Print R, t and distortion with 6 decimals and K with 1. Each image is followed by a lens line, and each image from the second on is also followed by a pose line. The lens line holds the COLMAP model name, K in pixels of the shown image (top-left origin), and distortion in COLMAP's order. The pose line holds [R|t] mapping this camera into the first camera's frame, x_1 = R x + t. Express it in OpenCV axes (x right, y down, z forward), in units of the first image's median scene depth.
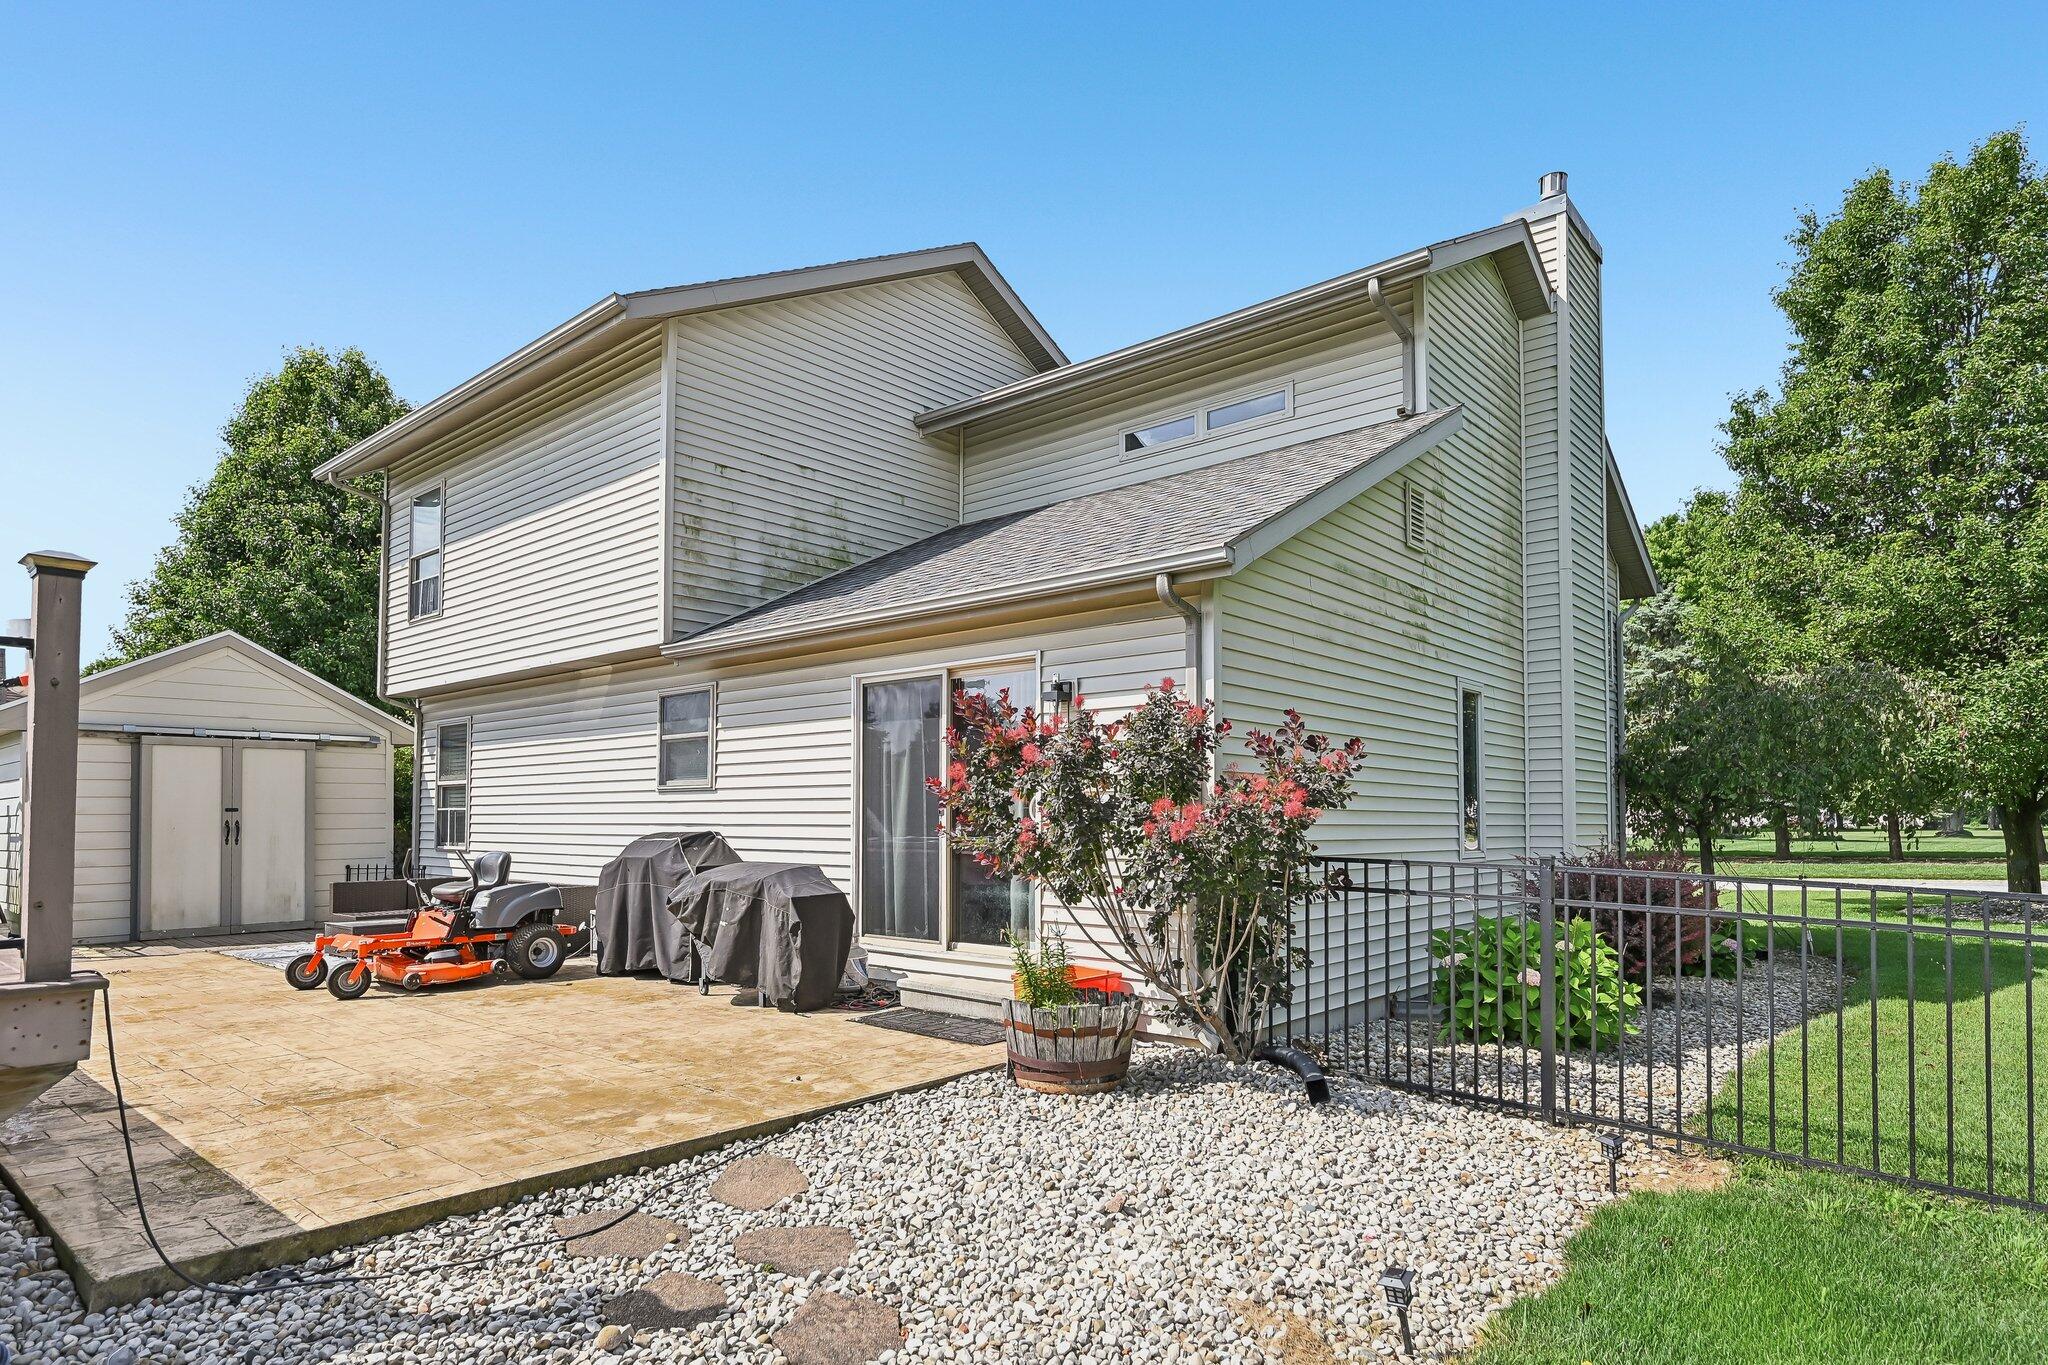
lens RADIAL K [[1127.1, 0, 1025.7], [0, 1127.1, 792.6], [0, 0, 1]] dist [0.000257, 0.000275]
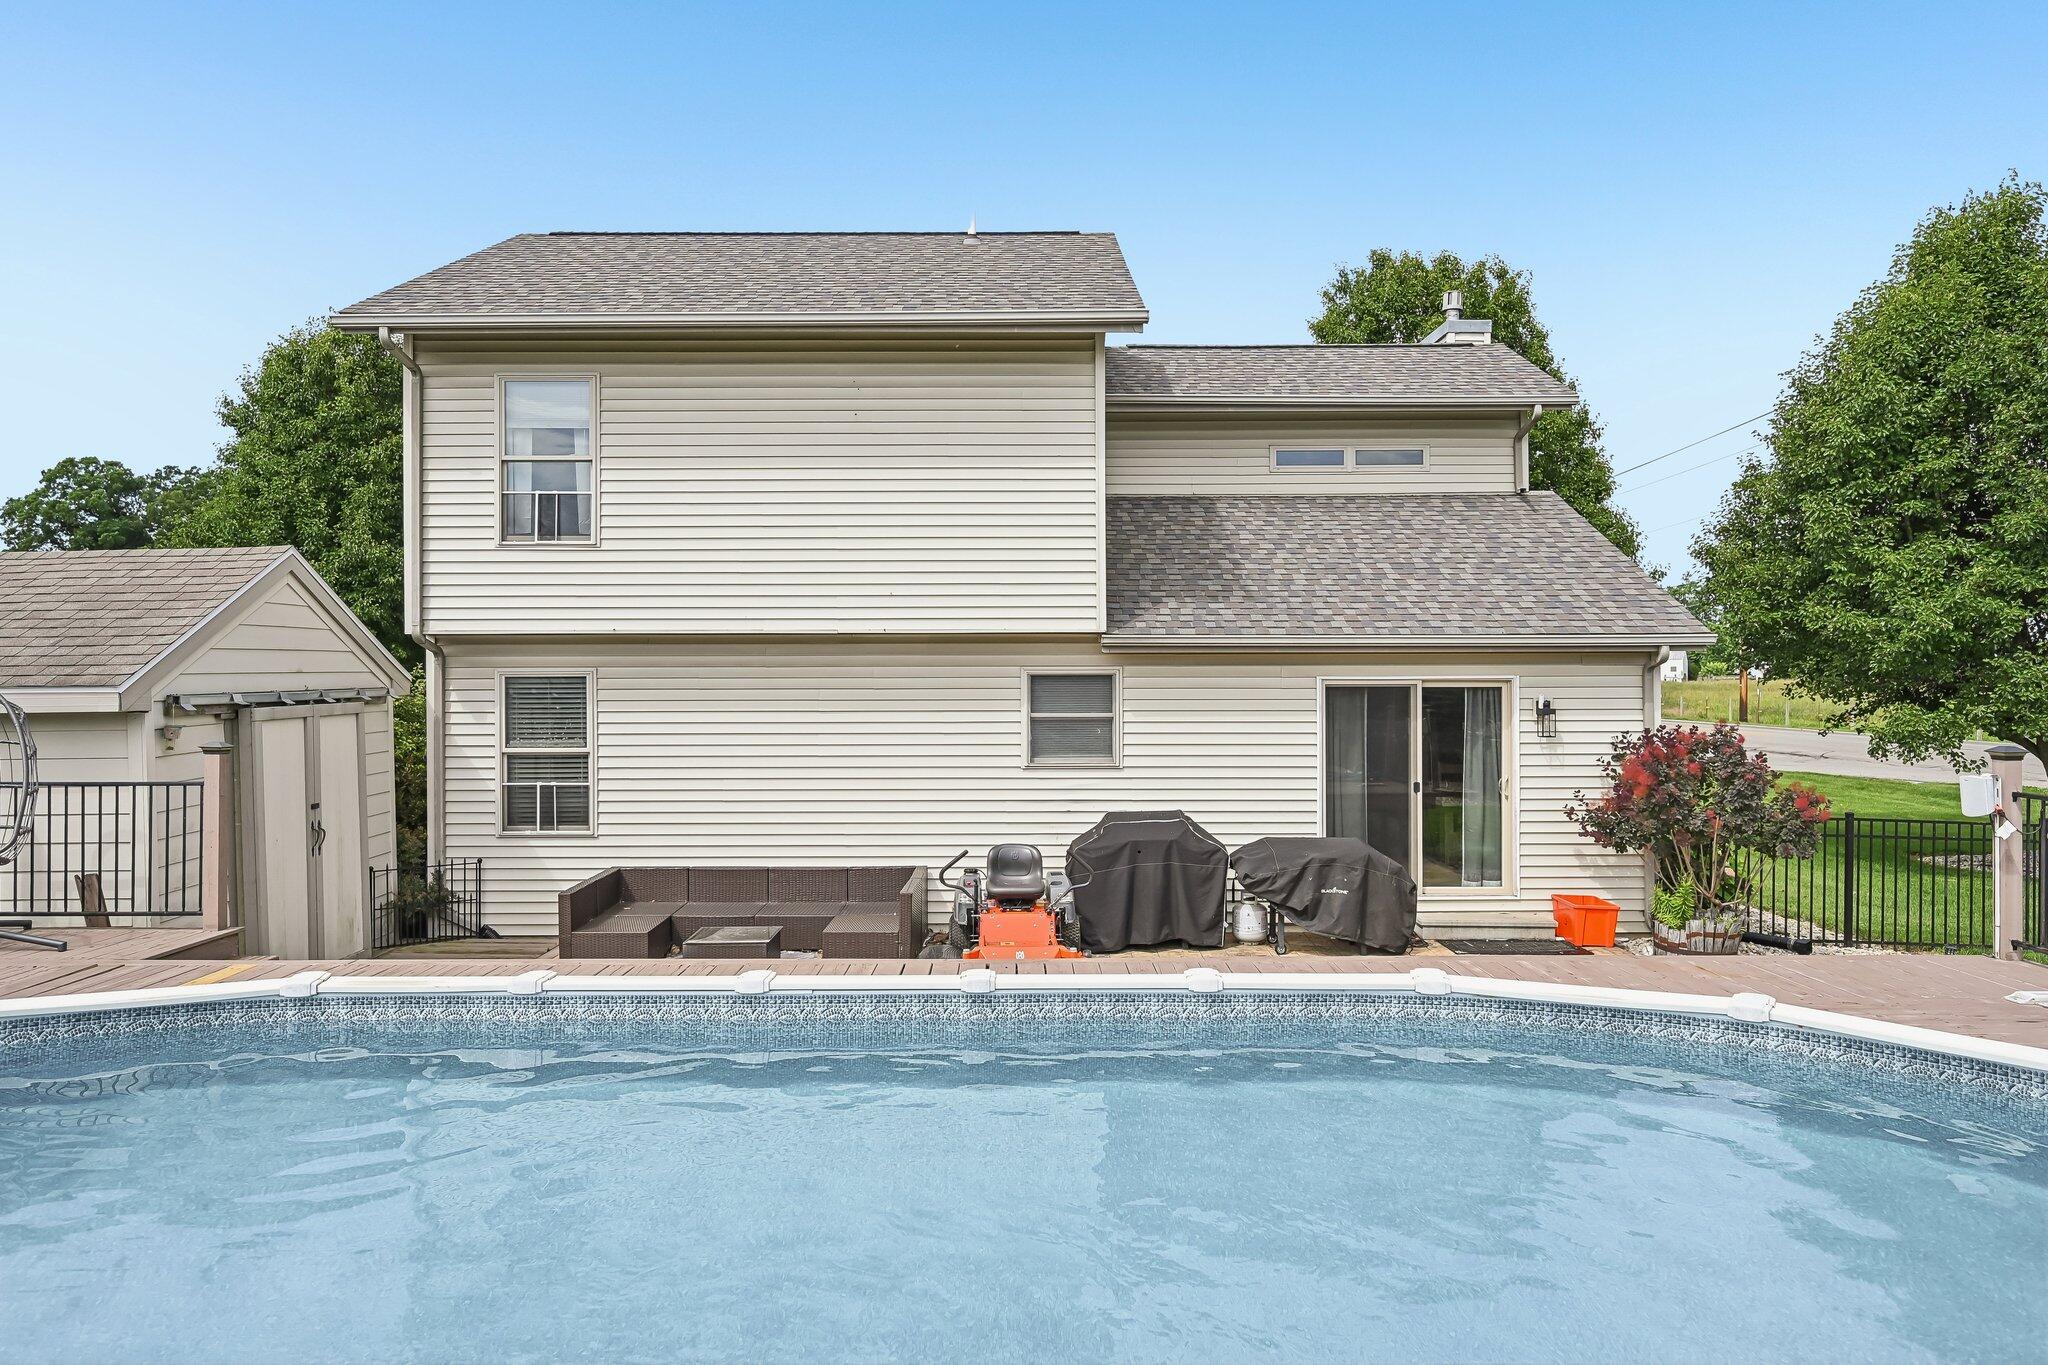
lens RADIAL K [[1361.8, 0, 1024.0], [0, 1361.8, 682.5], [0, 0, 1]] dist [-0.003563, 0.000870]
pose [[0.763369, -0.008519, 0.645906, -0.915692], [-0.012382, 0.999536, 0.027817, -0.091380], [-0.645844, -0.029232, 0.762910, 0.064328]]
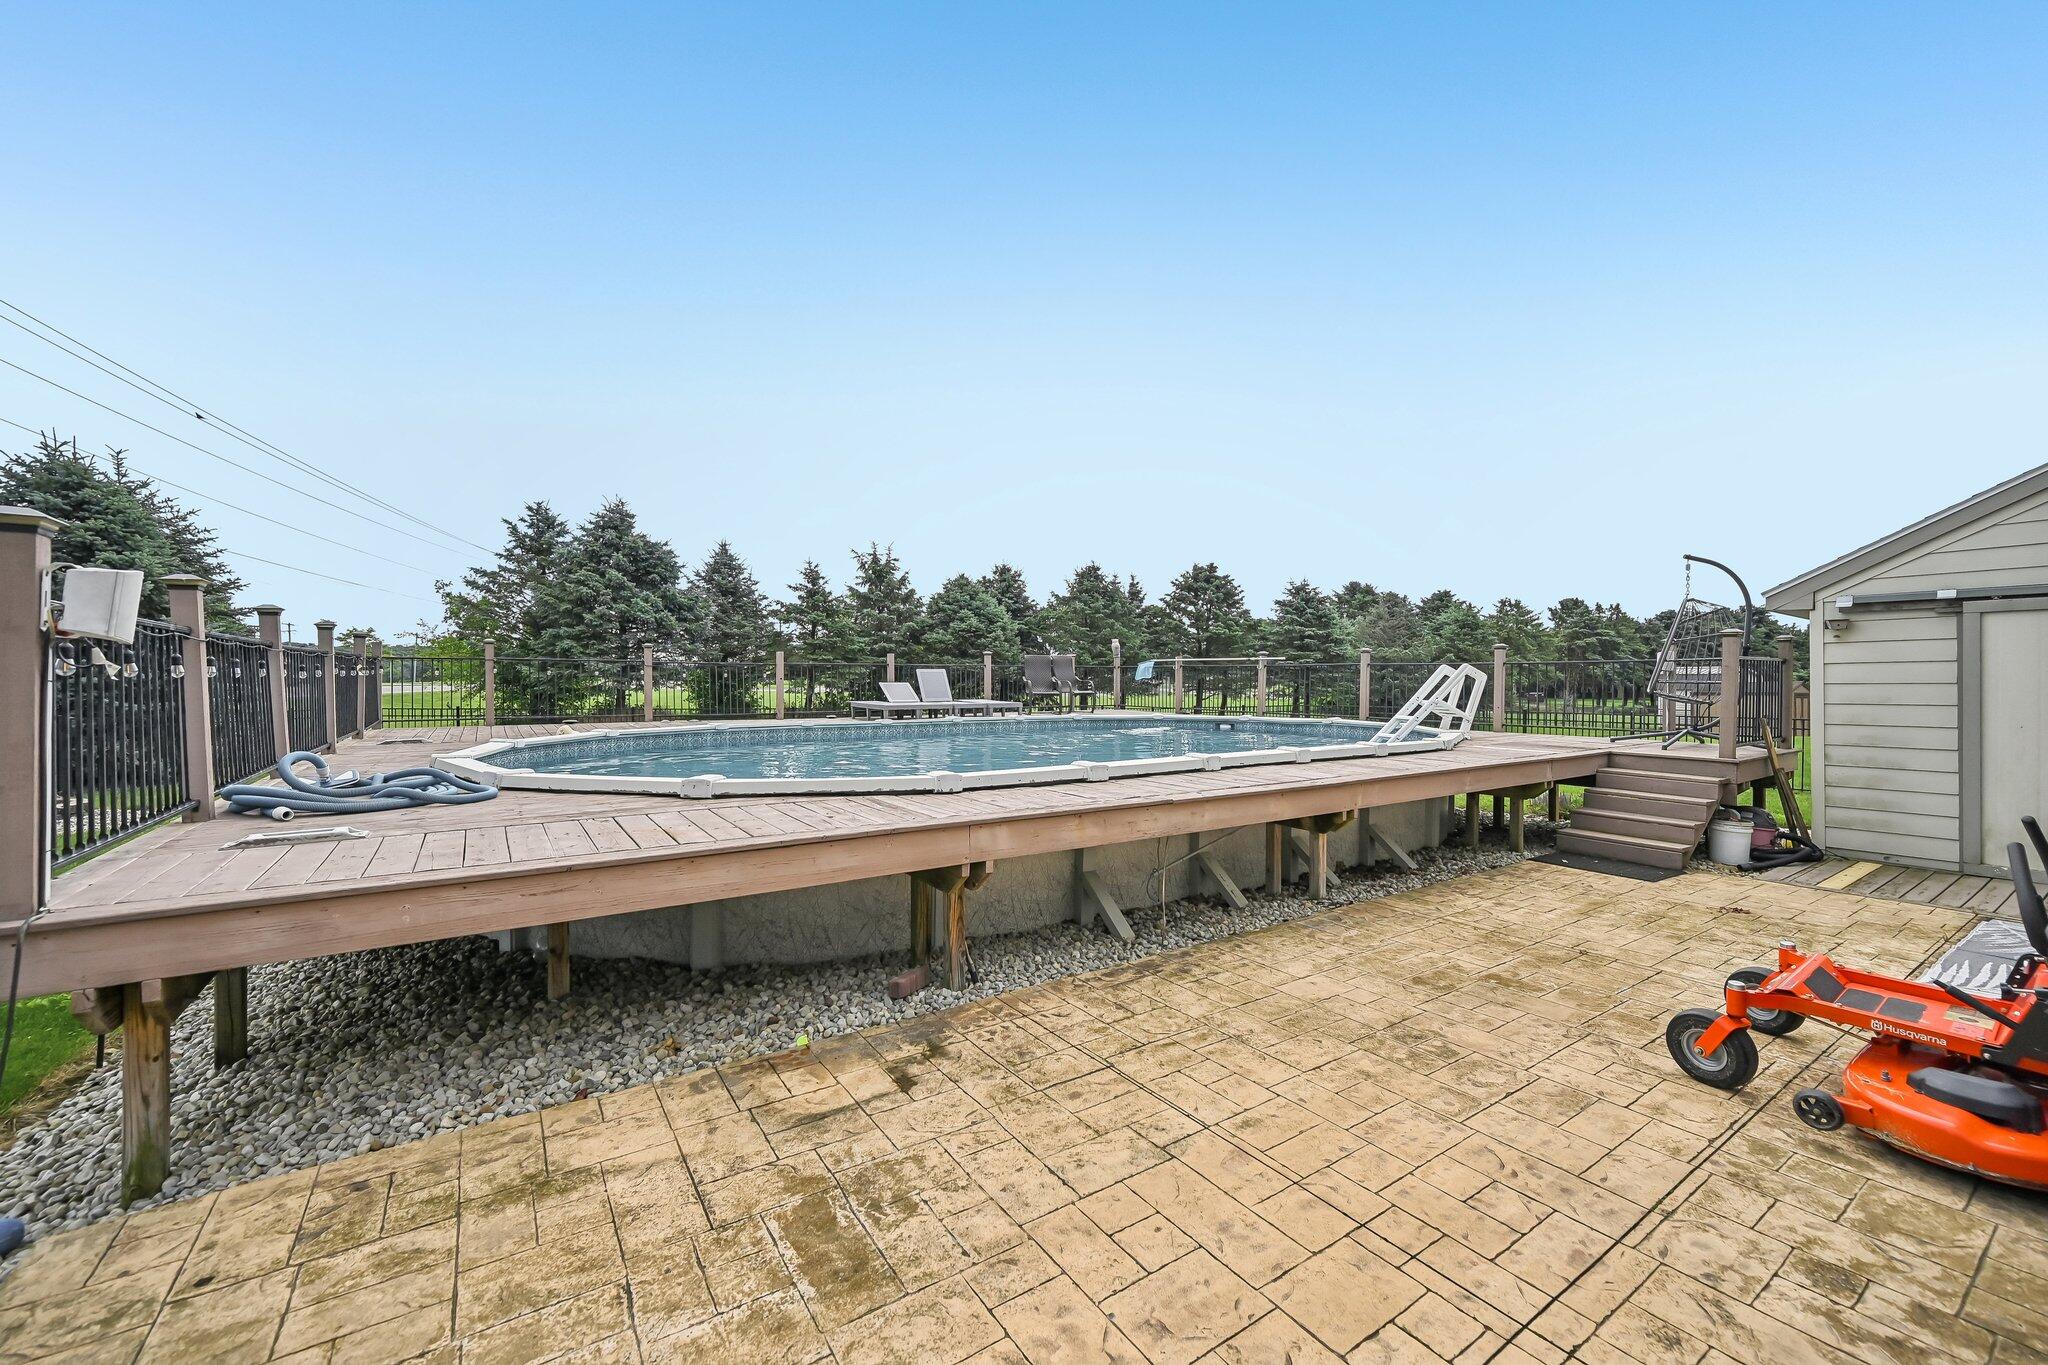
lens RADIAL K [[809.3, 0, 1024.0], [0, 809.3, 682.5], [0, 0, 1]] dist [-0.000393, -0.000068]
pose [[-0.265071, 0.005025, -0.964216, -0.090138], [0.021618, 0.999766, -0.000733, -0.010566], [0.963987, -0.021038, -0.265117, 0.509445]]
